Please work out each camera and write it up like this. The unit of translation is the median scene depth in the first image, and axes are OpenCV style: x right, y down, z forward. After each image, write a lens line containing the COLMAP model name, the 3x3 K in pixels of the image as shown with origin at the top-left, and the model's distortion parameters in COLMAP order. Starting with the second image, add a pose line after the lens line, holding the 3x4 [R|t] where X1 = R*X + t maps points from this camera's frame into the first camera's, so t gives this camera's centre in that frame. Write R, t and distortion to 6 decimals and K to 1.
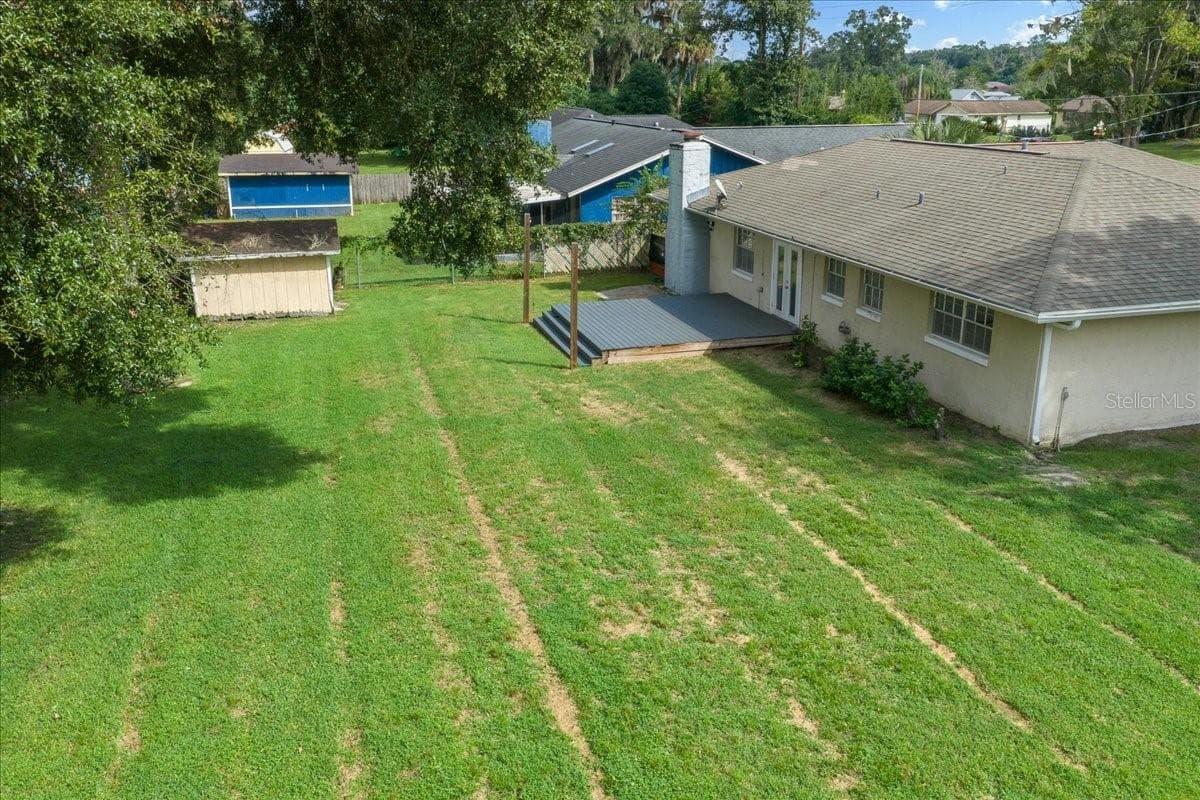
lens RADIAL K [[994.0, 0, 595.1], [0, 994.0, 394.9], [0, 0, 1]] dist [0.012150, -0.012529]
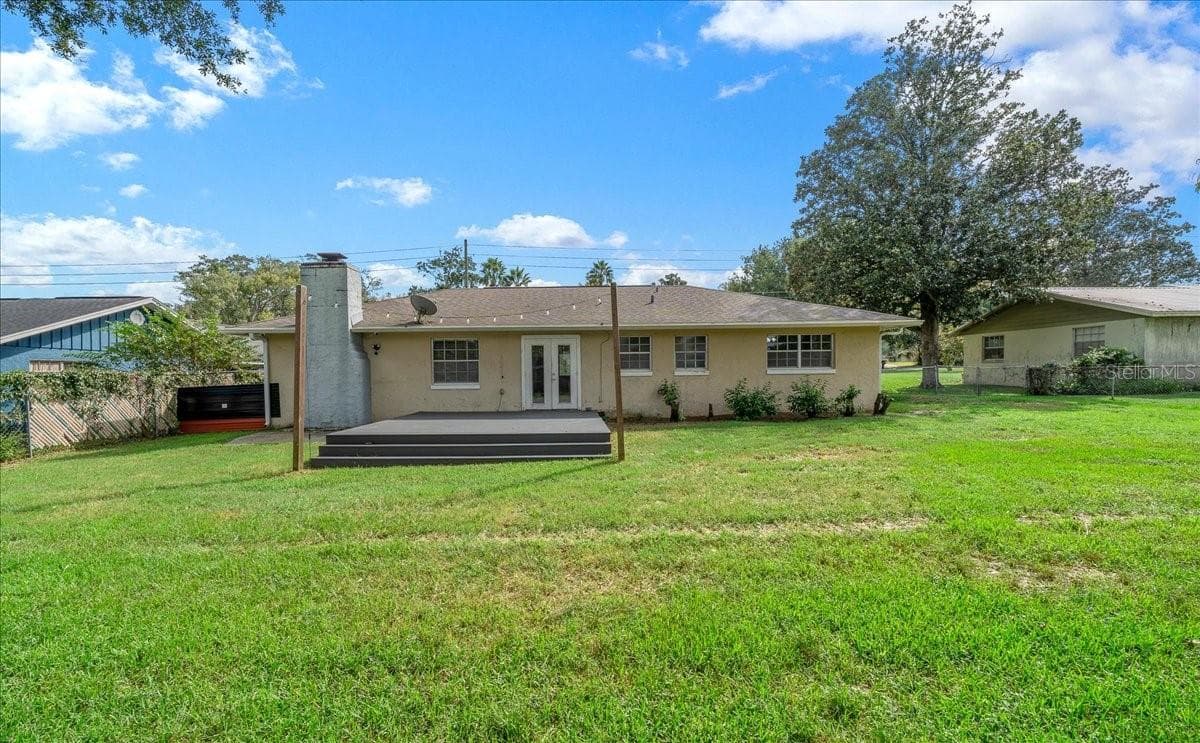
lens RADIAL K [[489.0, 0, 567.5], [0, 489.0, 383.5], [0, 0, 1]] dist [-0.006214, 0.000917]
pose [[0.274643, -0.012860, 0.961460, -0.332903], [0.297328, 0.952042, -0.072198, -0.059297], [-0.914422, 0.305698, 0.265296, 0.843953]]
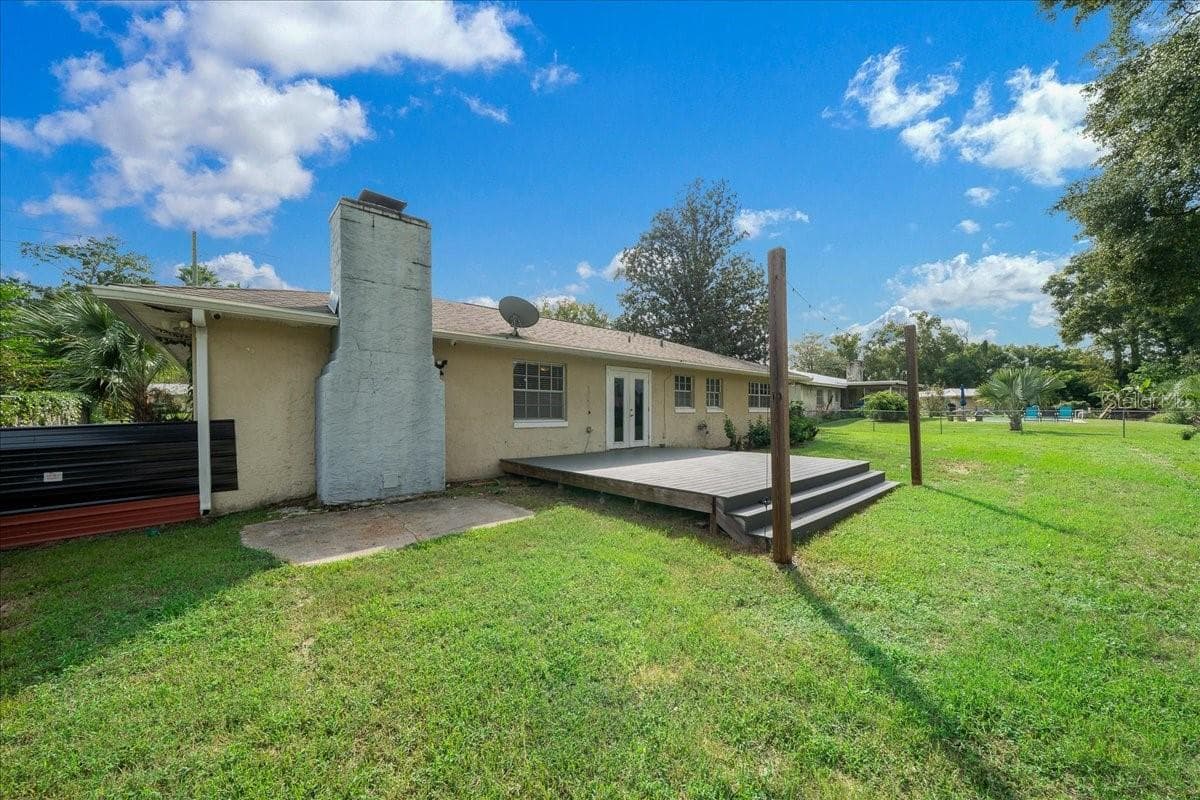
lens RADIAL K [[416.5, 0, 609.5], [0, 416.5, 416.5], [0, 0, 1]] dist [-0.004226, -0.000114]
pose [[-0.445741, 0.007187, 0.895133, -0.189885], [0.278561, 0.951433, 0.131073, -0.171285], [-0.850717, 0.307773, -0.426095, 1.210723]]
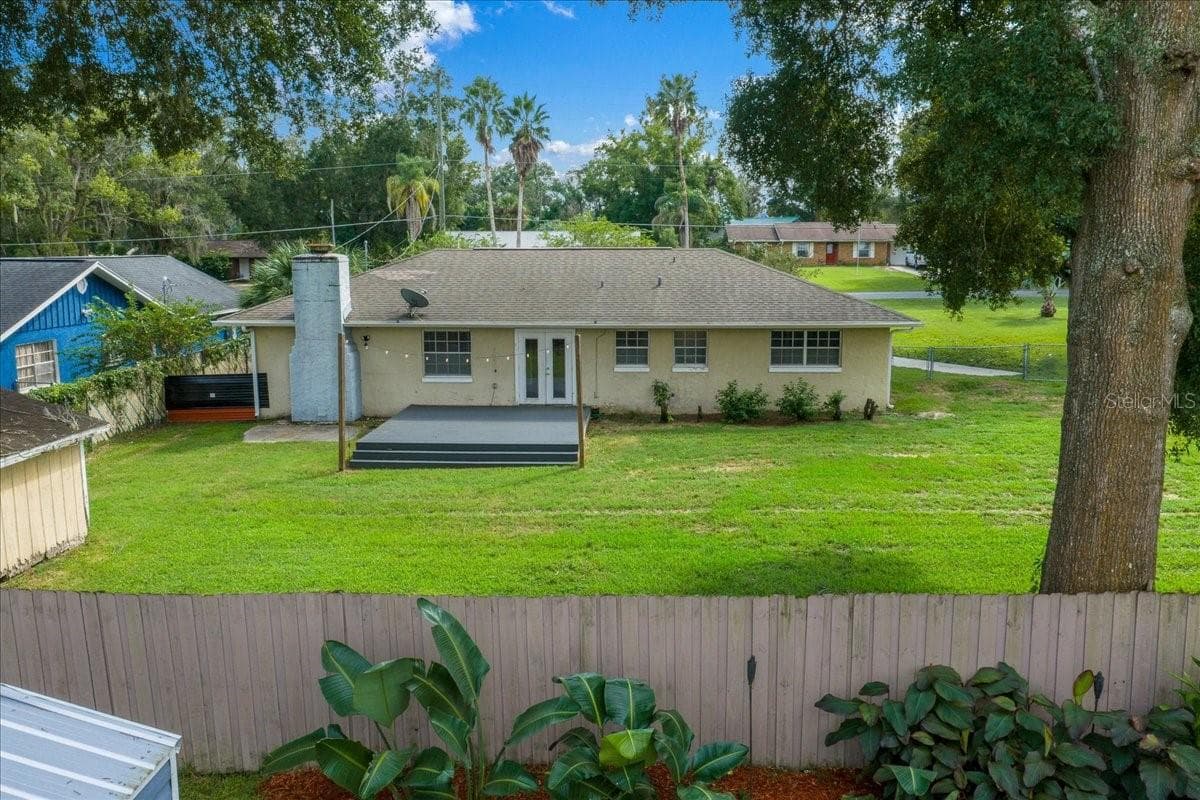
lens RADIAL K [[985.9, 0, 594.6], [0, 985.9, 396.3], [0, 0, 1]] dist [0.025343, -0.023329]
pose [[0.312469, -0.136419, 0.940082, -0.809577], [0.283762, 0.957853, 0.044680, -0.118438], [-0.906555, 0.252799, 0.338010, 0.597726]]
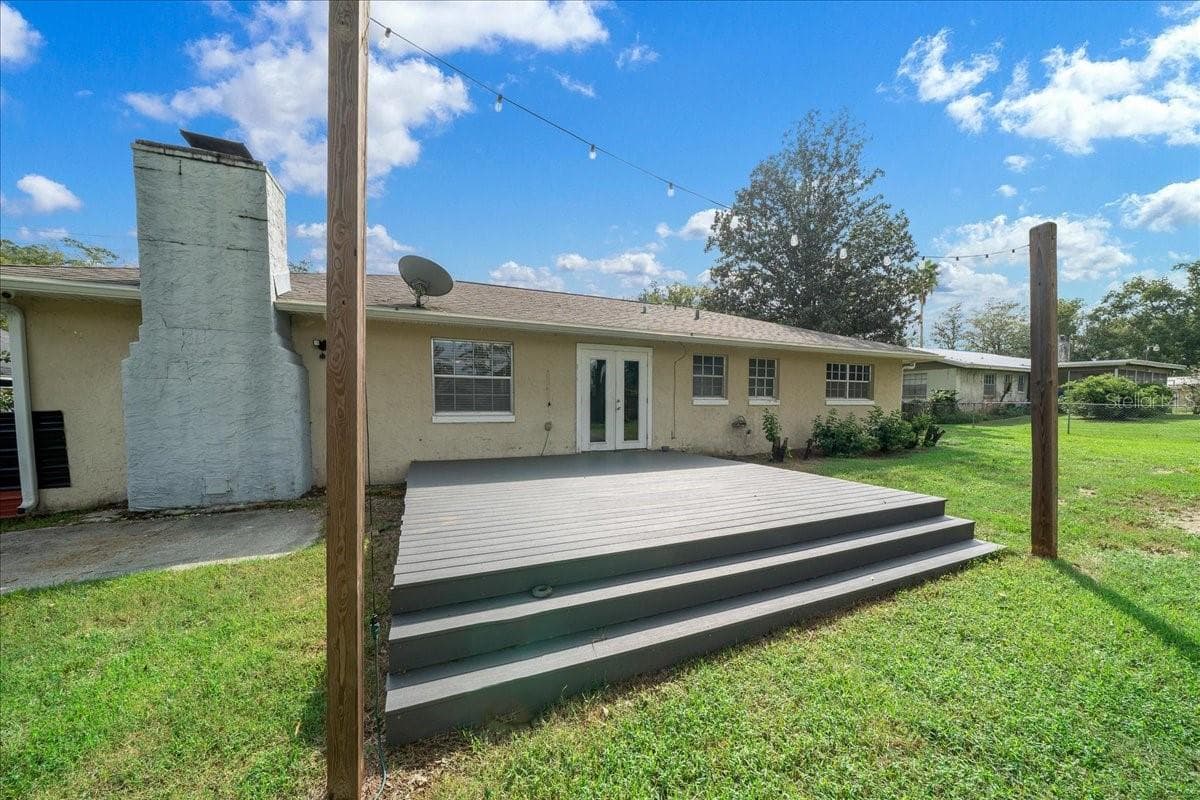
lens RADIAL K [[419.4, 0, 610.0], [0, 419.4, 424.9], [0, 0, 1]] dist [-0.006607, 0.000437]
pose [[-0.150964, -0.037116, 0.987842, -0.140917], [0.297225, 0.951351, 0.081168, -0.124995], [-0.942798, 0.305865, -0.132588, 1.058676]]
